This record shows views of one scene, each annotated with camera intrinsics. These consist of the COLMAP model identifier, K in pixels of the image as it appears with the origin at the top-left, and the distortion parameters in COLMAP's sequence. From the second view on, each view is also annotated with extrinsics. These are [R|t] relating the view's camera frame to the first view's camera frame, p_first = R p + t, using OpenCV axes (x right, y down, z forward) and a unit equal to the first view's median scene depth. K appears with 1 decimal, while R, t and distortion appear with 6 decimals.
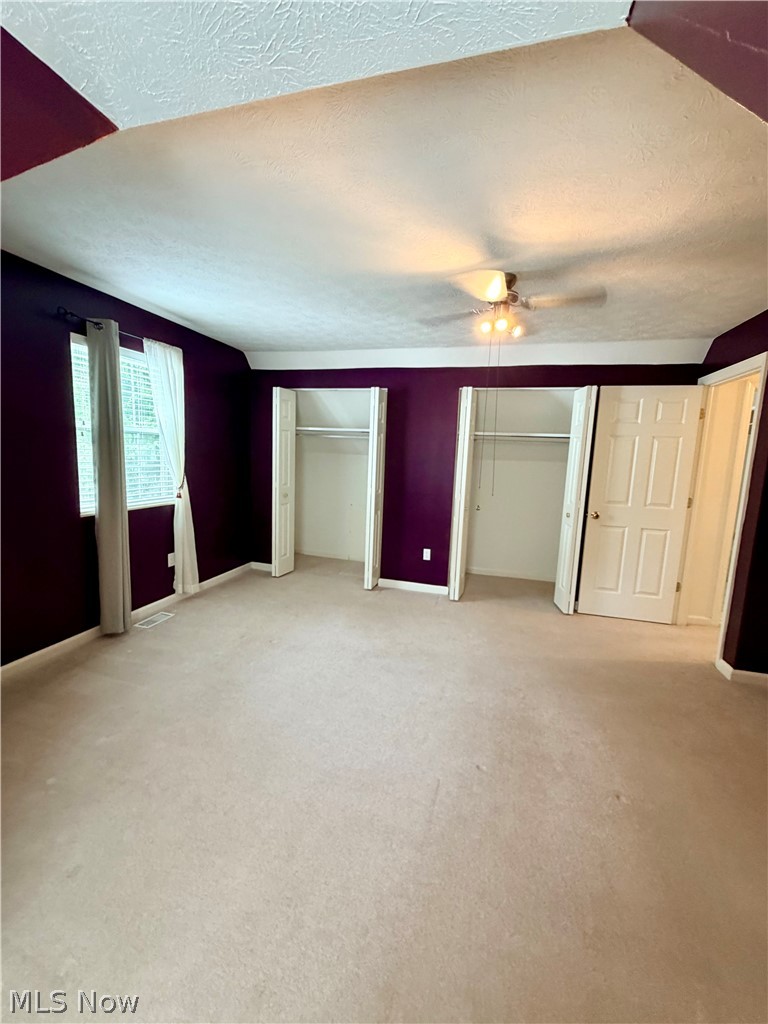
lens RADIAL K [[413.4, 0, 384.7], [0, 413.4, 510.5], [0, 0, 1]] dist [0.005787, 0.000334]
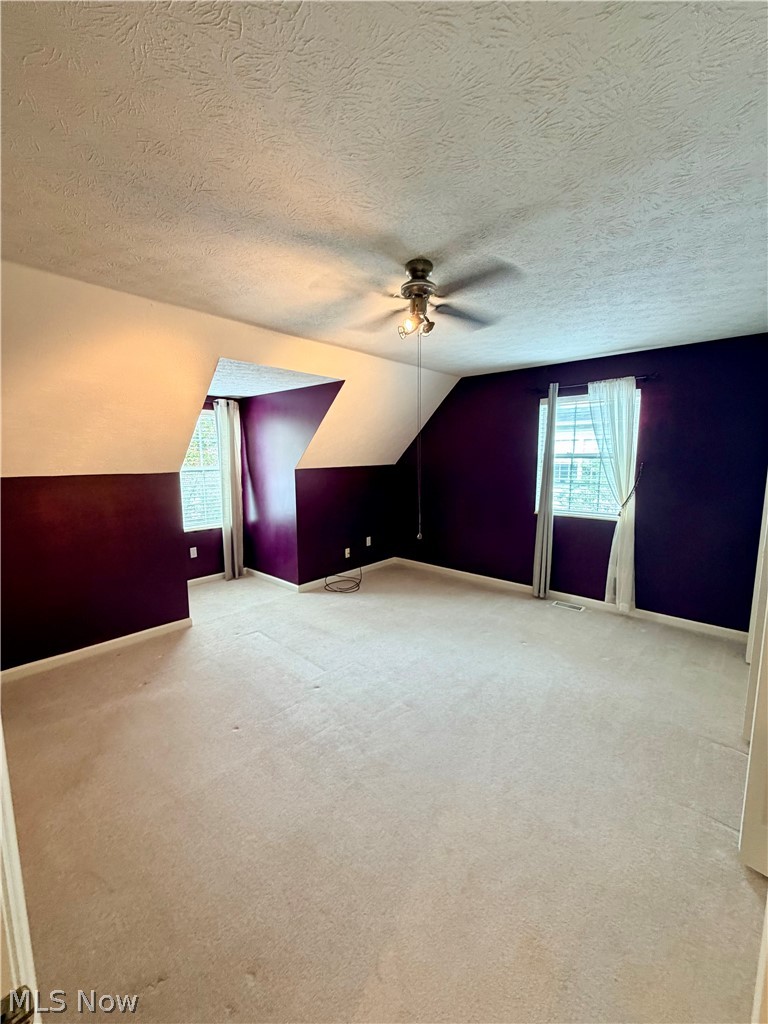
lens RADIAL K [[413.4, 0, 385.6], [0, 413.4, 510.0], [0, 0, 1]] dist [0.005787, 0.000334]
pose [[-0.478265, 0.062220, -0.876009, 0.792766], [-0.150981, 0.976810, 0.151809, -0.127274], [0.865140, 0.204866, -0.457780, 1.053654]]
